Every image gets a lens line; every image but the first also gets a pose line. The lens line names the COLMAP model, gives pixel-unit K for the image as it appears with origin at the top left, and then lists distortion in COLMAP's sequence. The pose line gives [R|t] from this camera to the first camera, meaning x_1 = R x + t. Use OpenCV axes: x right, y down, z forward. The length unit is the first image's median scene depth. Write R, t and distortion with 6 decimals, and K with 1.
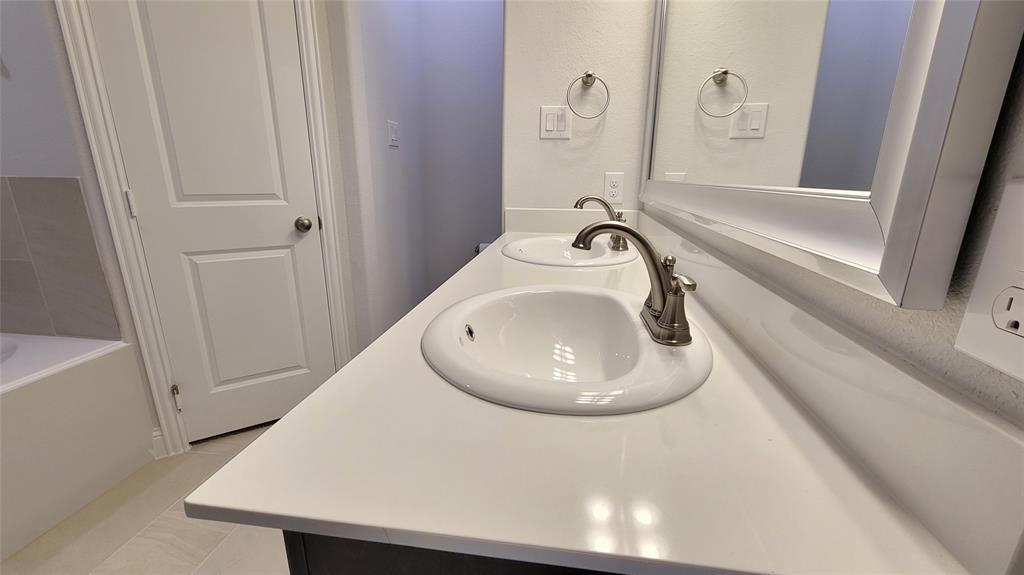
lens RADIAL K [[421.1, 0, 515.4], [0, 421.1, 292.9], [0, 0, 1]] dist [-0.001370, -0.000092]
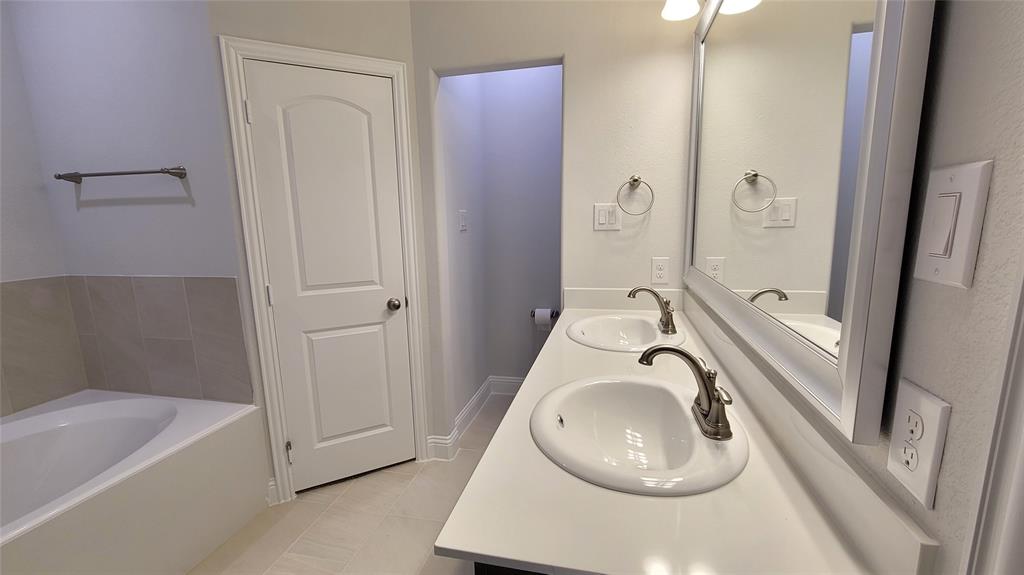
lens RADIAL K [[421.1, 0, 515.4], [0, 421.1, 292.9], [0, 0, 1]] dist [-0.001370, -0.000092]
pose [[0.995432, -0.015477, -0.094214, -0.052219], [0.005726, 0.994675, -0.102904, -0.075422], [0.095305, 0.101894, 0.990219, -0.167067]]
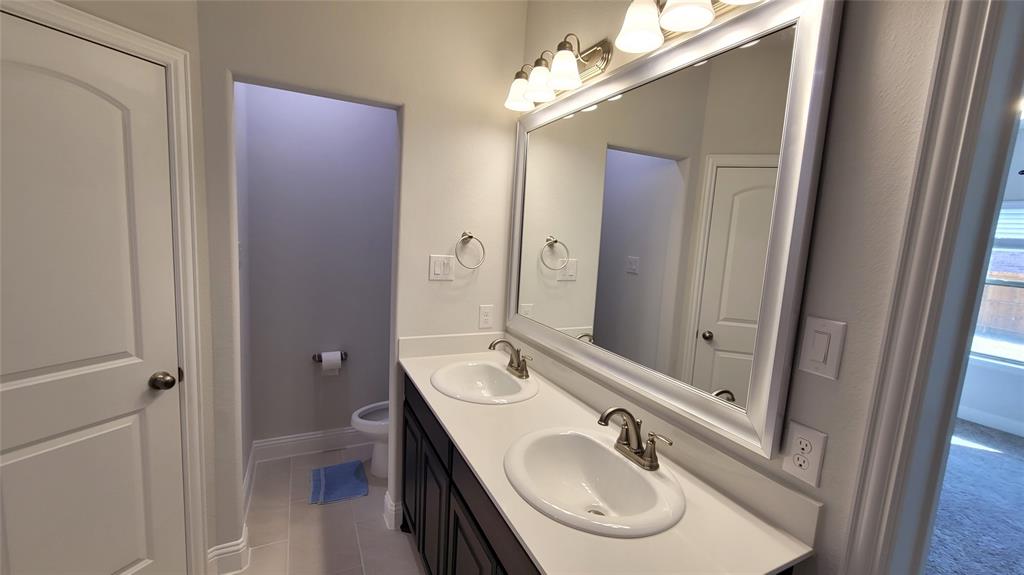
lens RADIAL K [[422.9, 0, 518.7], [0, 422.9, 293.6], [0, 0, 1]] dist [-0.002198, -0.000131]
pose [[0.820393, -0.040152, 0.570389, -0.427747], [0.106738, 0.990751, -0.083779, -0.205493], [-0.561749, 0.129613, 0.817091, -0.119026]]
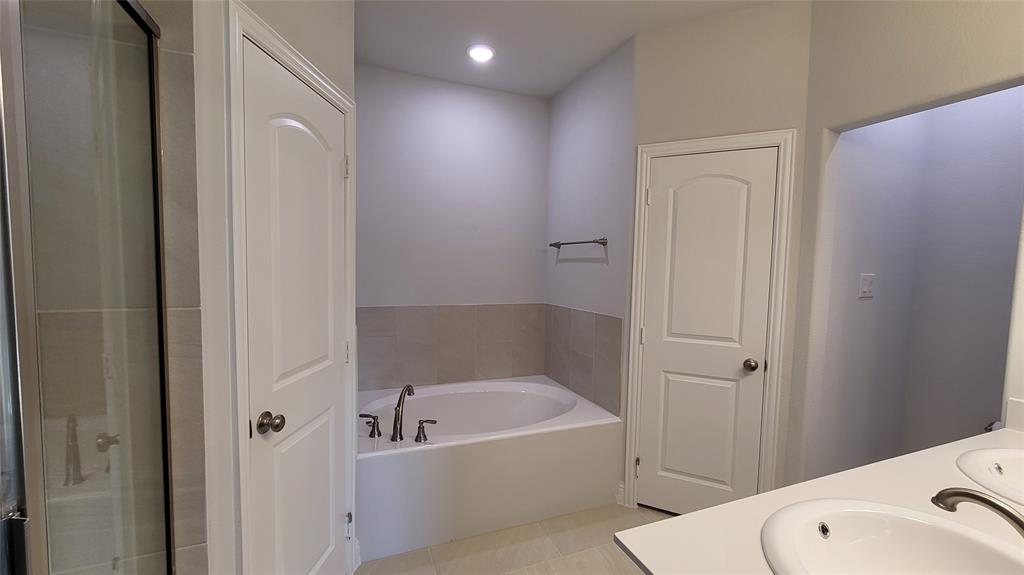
lens RADIAL K [[418.0, 0, 517.2], [0, 418.0, 292.9], [0, 0, 1]] dist [0.000747, 0.000191]
pose [[0.503614, 0.053476, -0.862272, 0.188854], [-0.249148, 0.964667, -0.085690, -0.101261], [0.827223, 0.257988, 0.499143, -0.207565]]
